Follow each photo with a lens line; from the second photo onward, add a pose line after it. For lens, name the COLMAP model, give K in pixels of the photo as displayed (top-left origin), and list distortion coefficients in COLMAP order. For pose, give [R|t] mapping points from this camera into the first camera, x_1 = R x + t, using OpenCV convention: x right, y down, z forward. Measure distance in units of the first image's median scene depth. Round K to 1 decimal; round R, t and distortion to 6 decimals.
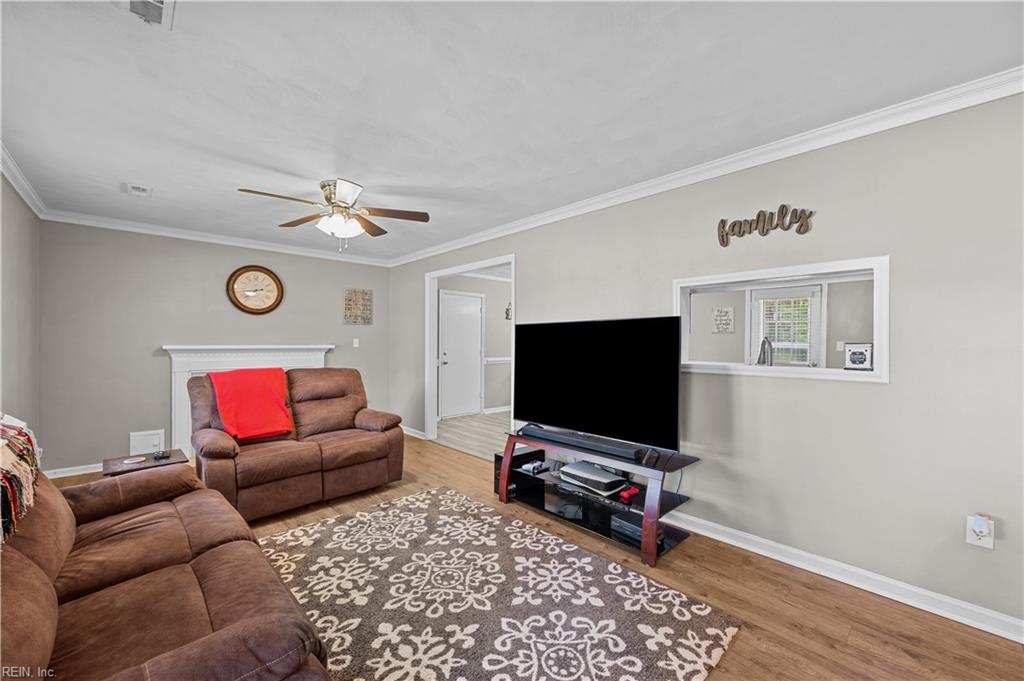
lens RADIAL K [[407.0, 0, 514.6], [0, 407.0, 341.2], [0, 0, 1]] dist [0.000814, -0.000147]
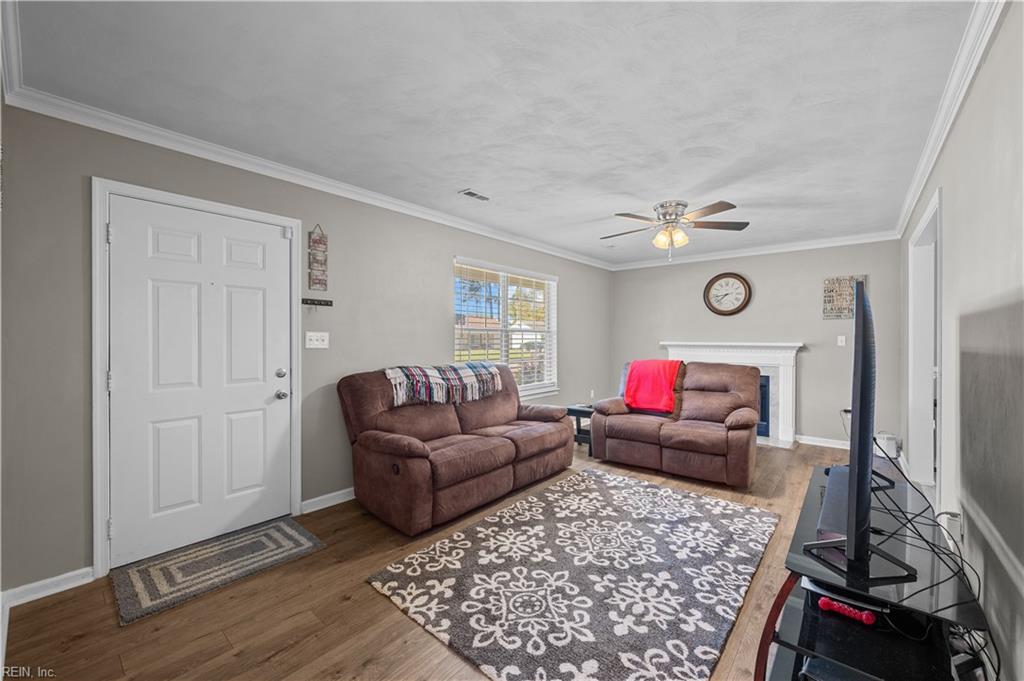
lens RADIAL K [[407.0, 0, 511.0], [0, 407.0, 340.1], [0, 0, 1]] dist [0.000814, -0.000147]
pose [[0.107458, 0.001014, -0.994209, 0.827400], [-0.000837, 0.999999, 0.000929, 0.005277], [0.994209, 0.000732, 0.107459, 0.520073]]
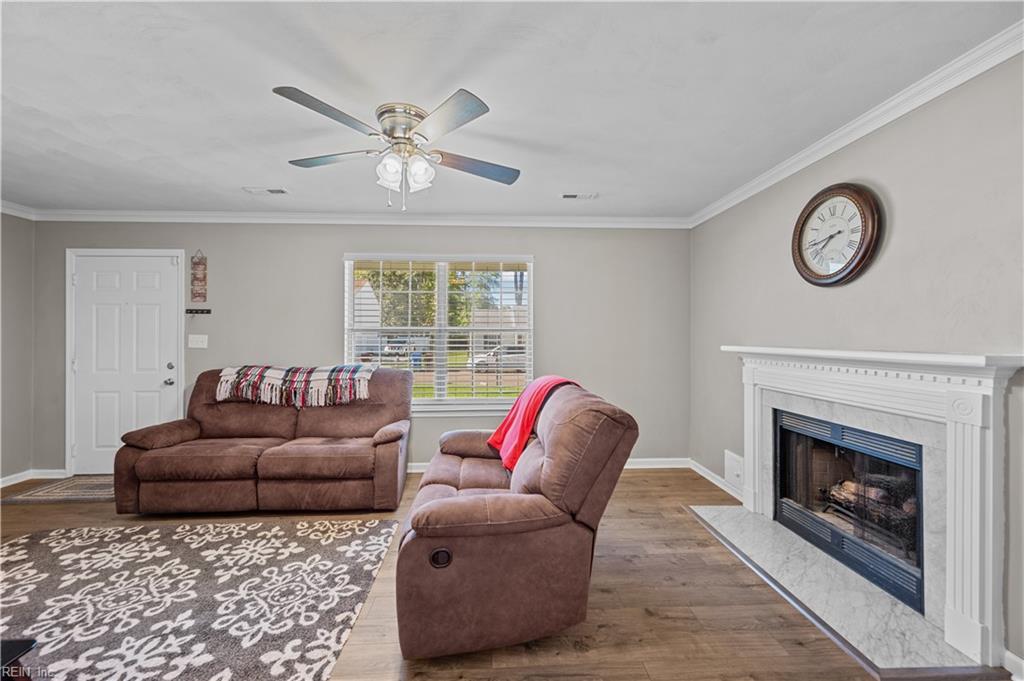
lens RADIAL K [[407.0, 0, 511.5], [0, 407.0, 337.0], [0, 0, 1]] dist [0.000814, -0.000147]
pose [[-0.650420, -0.007326, -0.759540, -0.029126], [-0.002482, 0.999969, -0.007519, -0.000738], [0.759571, -0.003005, -0.650417, 1.941771]]
